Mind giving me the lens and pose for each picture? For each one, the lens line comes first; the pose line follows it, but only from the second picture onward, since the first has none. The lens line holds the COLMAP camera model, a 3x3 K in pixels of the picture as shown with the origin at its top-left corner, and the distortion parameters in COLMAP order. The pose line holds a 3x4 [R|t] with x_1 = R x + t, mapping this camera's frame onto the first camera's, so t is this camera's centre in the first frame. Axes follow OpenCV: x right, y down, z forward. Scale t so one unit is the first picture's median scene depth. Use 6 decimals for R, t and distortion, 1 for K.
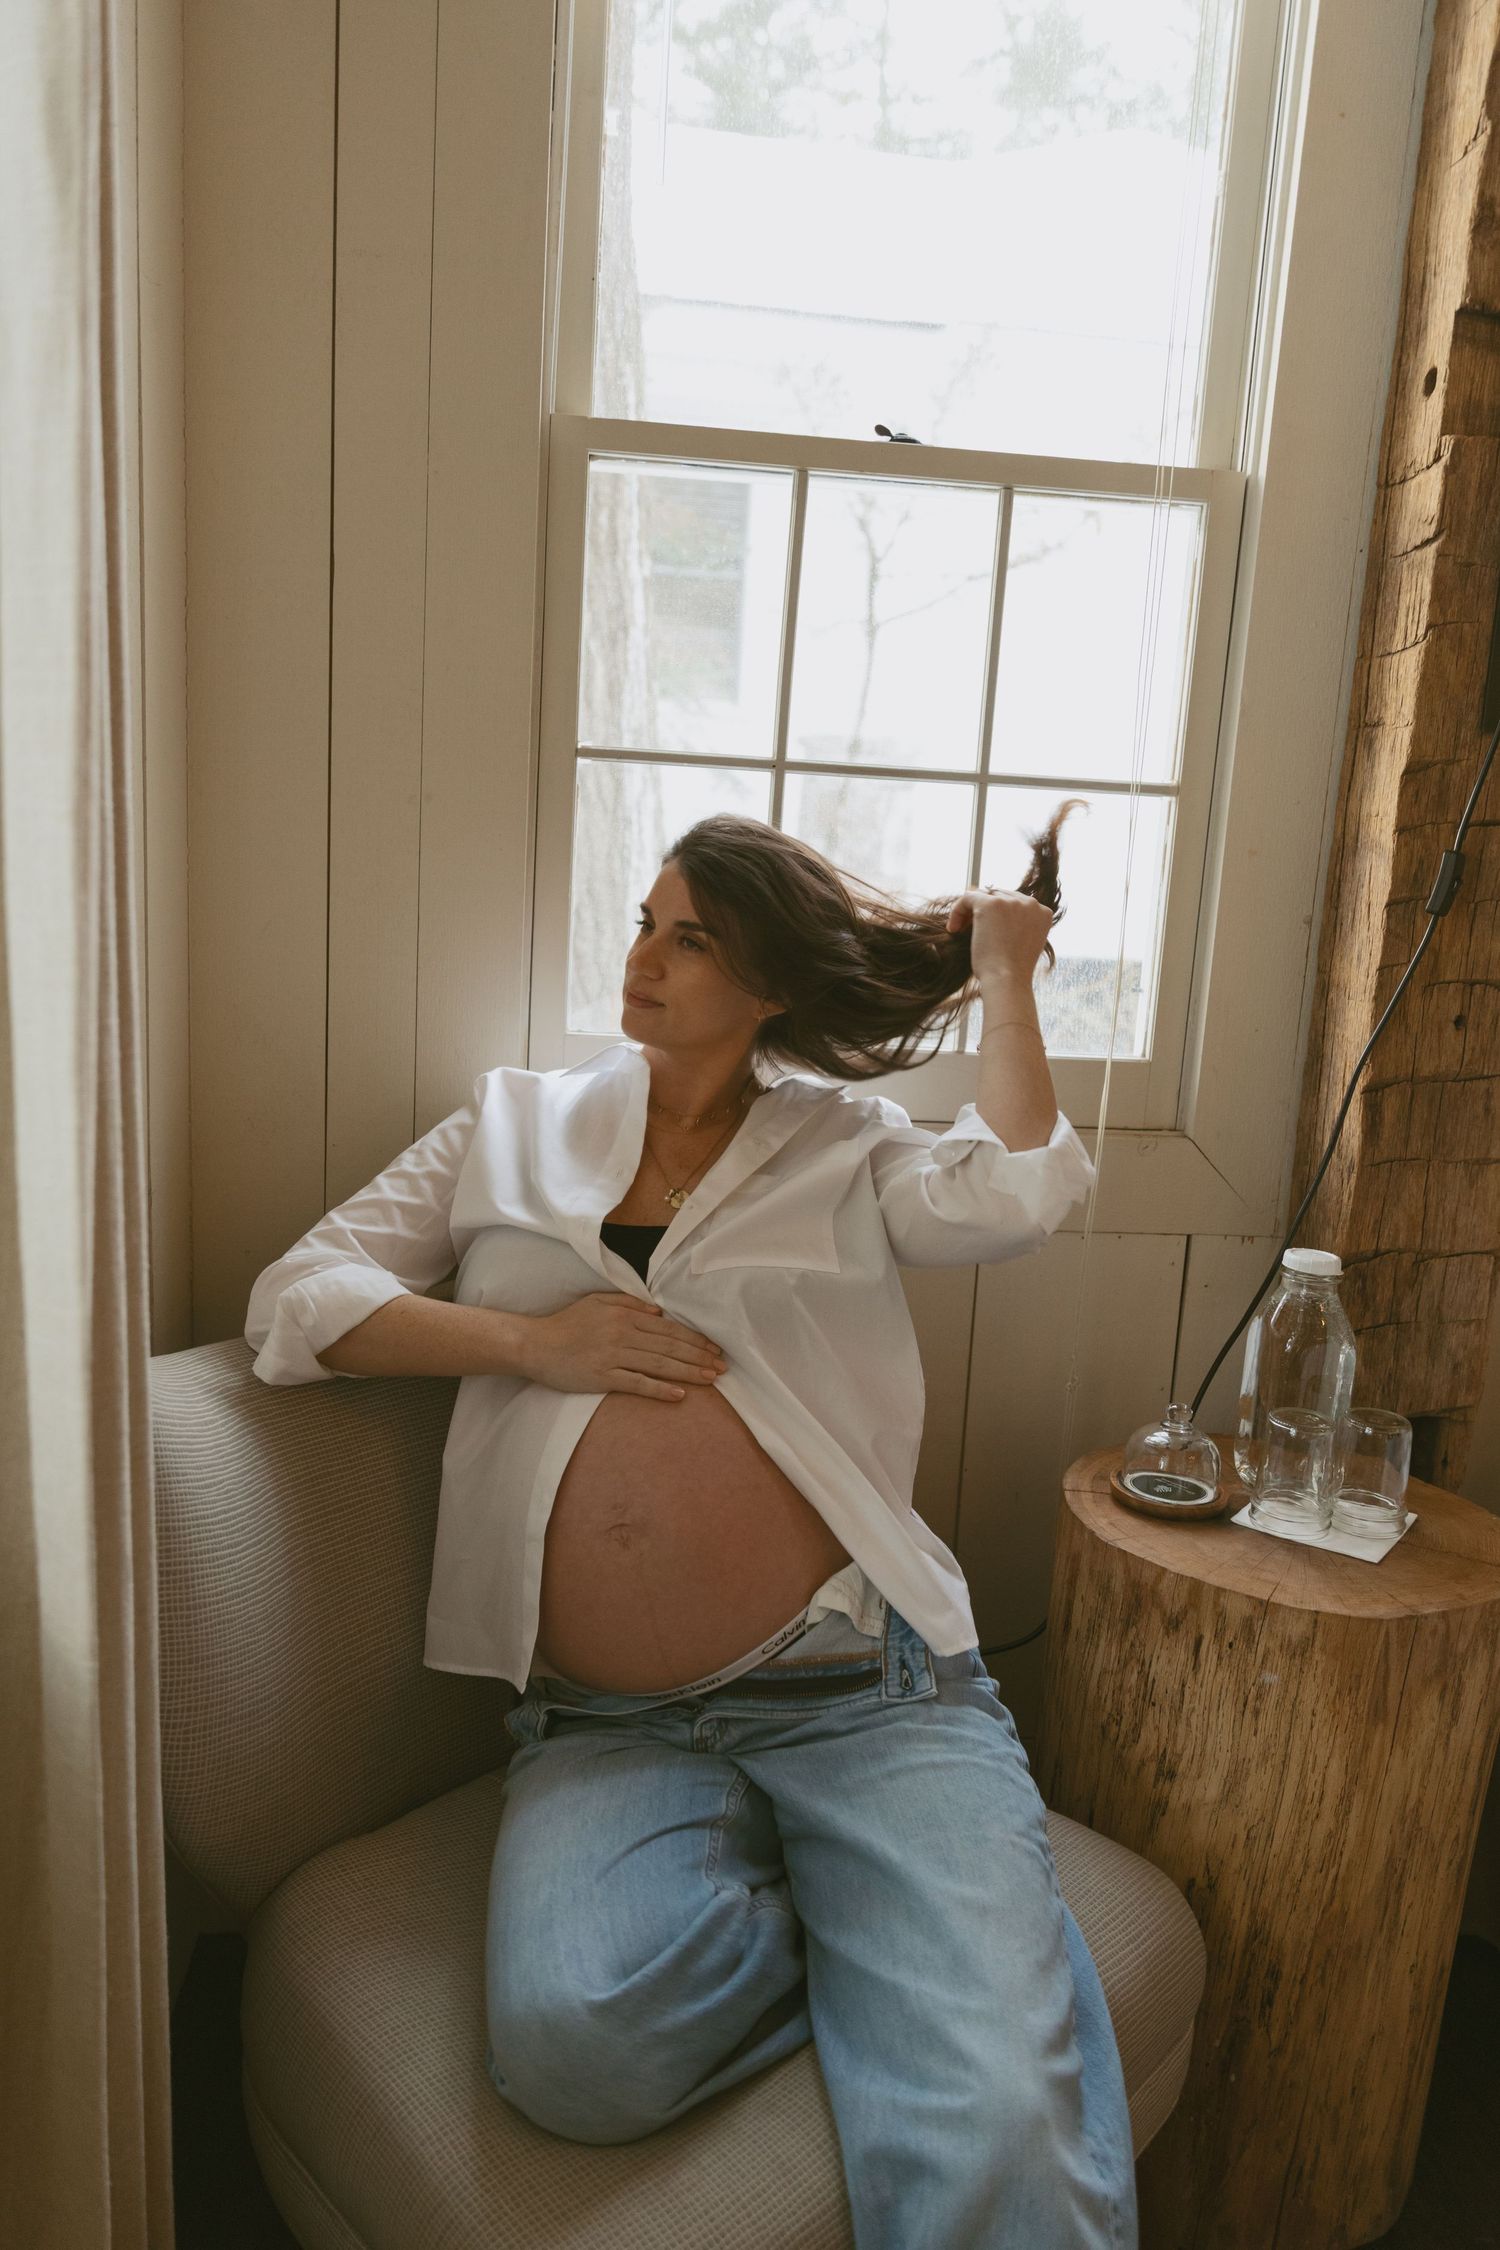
lens RADIAL K [[1713.7, 0, 785.5], [0, 1713.7, 1162.8], [0, 0, 1]] dist [-0.008964, -0.000742]
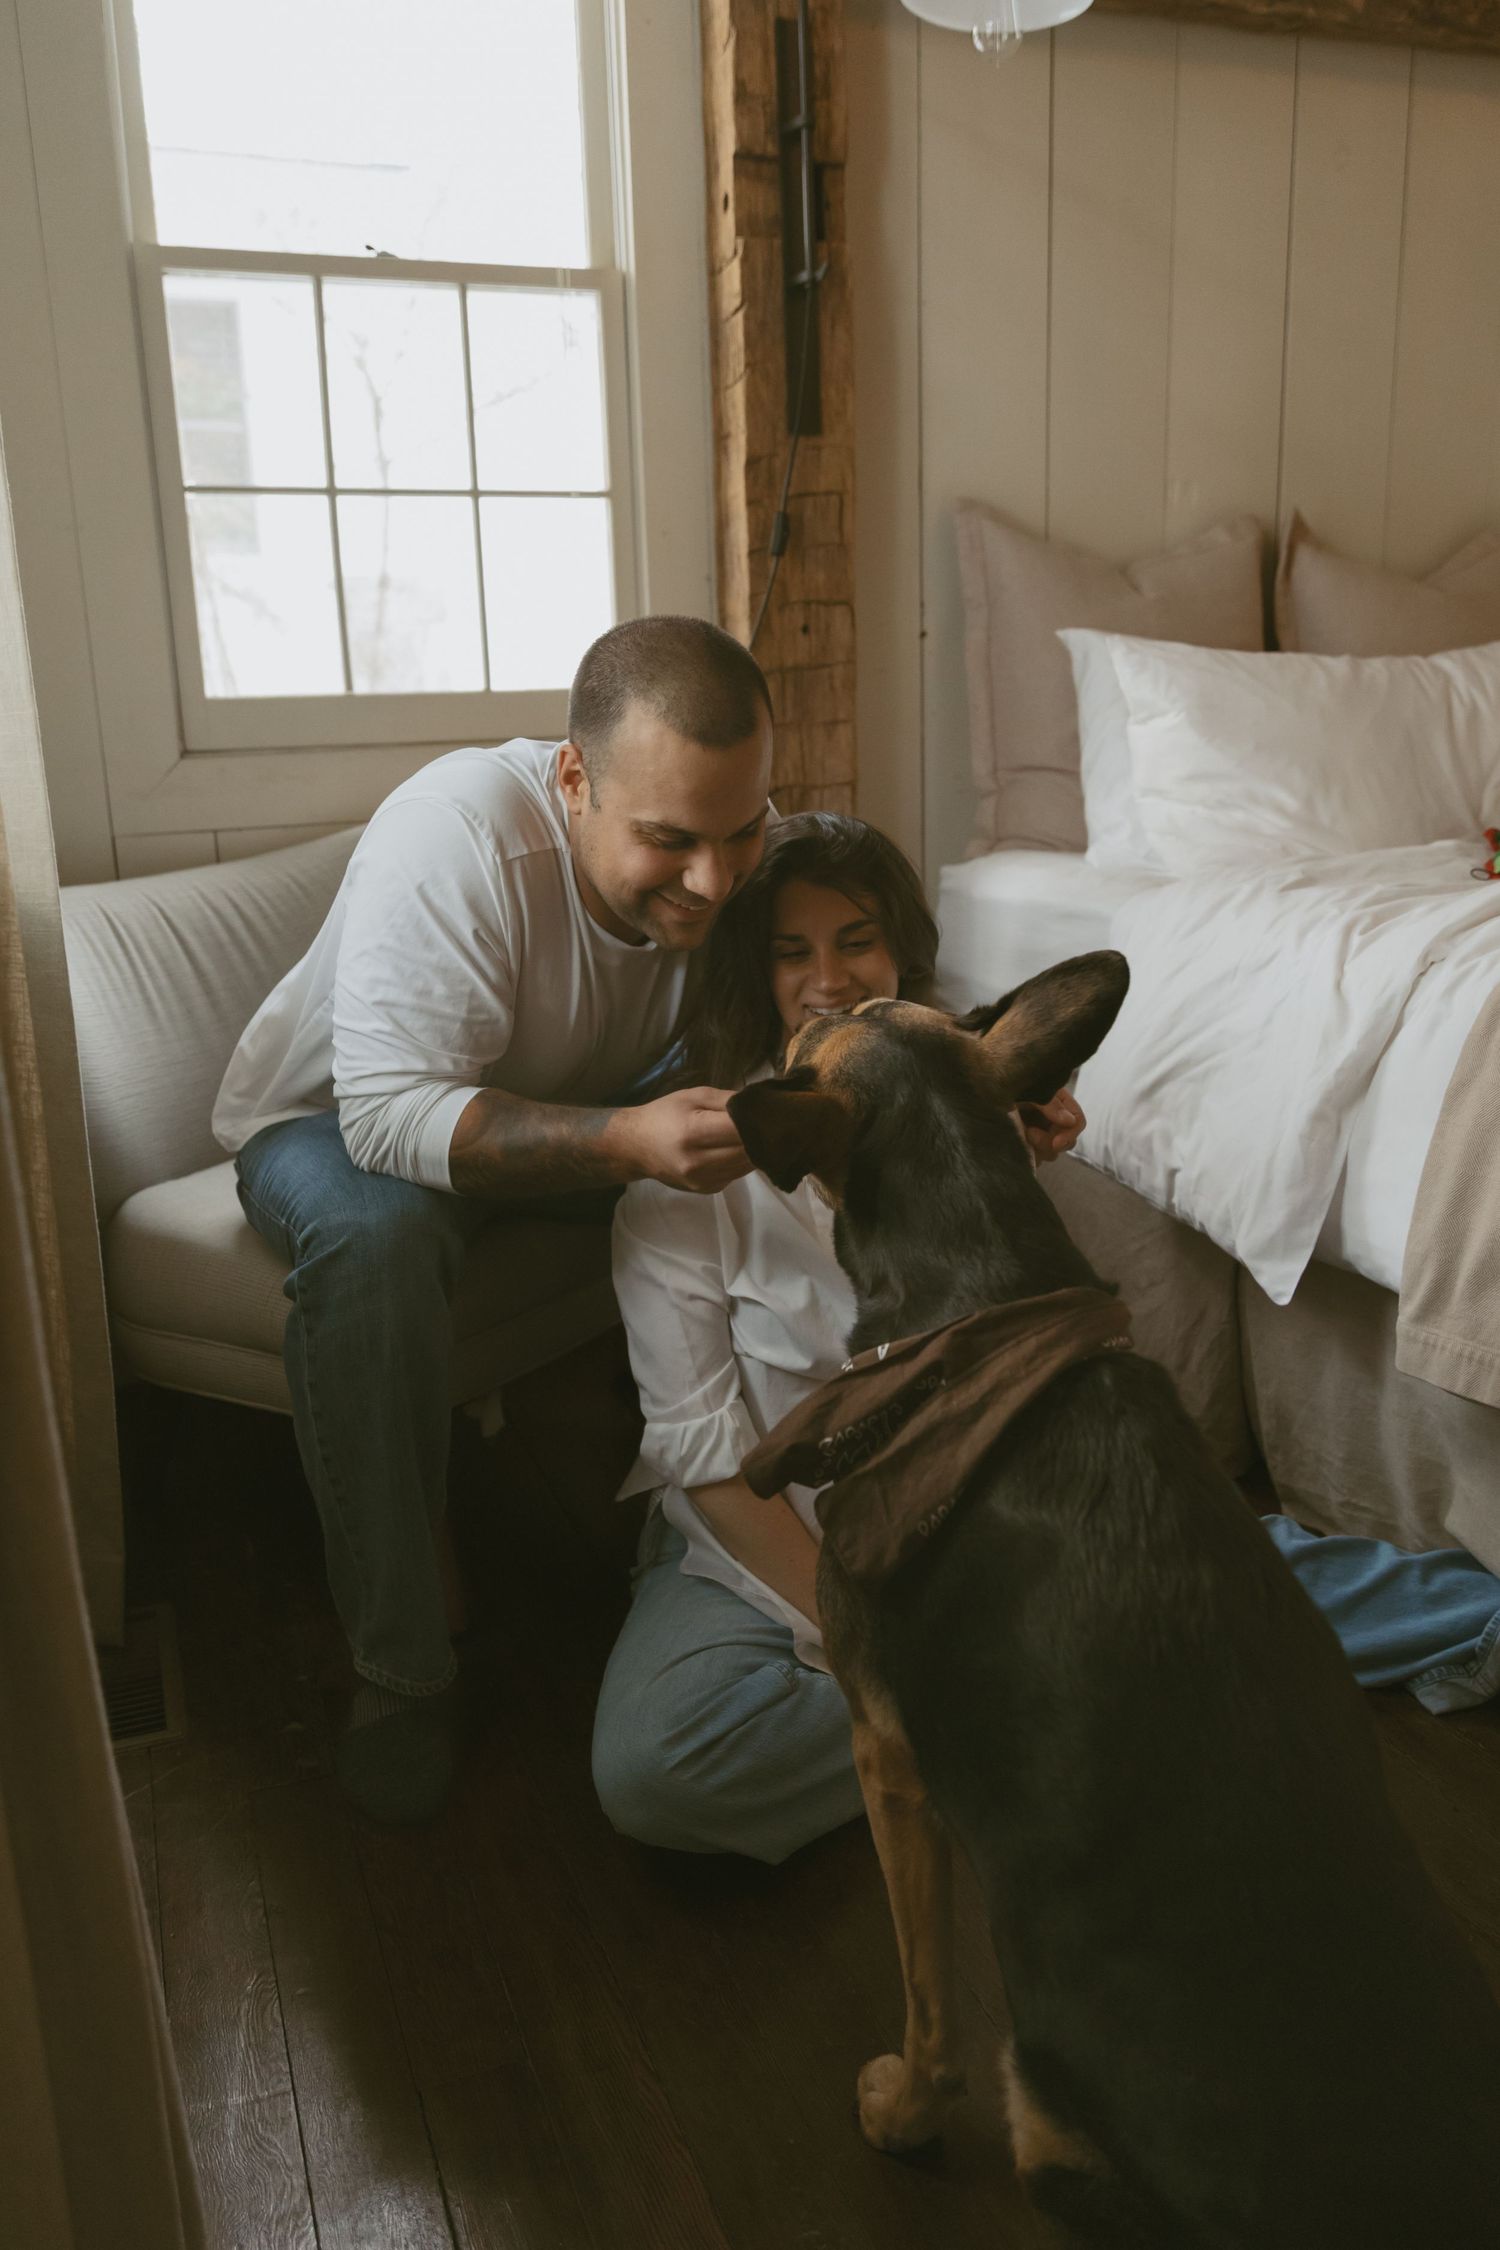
lens RADIAL K [[1713.7, 0, 785.5], [0, 1713.7, 1162.8], [0, 0, 1]] dist [-0.008964, -0.000742]
pose [[0.963967, -0.147658, 0.221278, -0.038573], [0.130652, 0.987363, 0.089694, 0.255378], [-0.231726, -0.057552, 0.971077, -0.535292]]
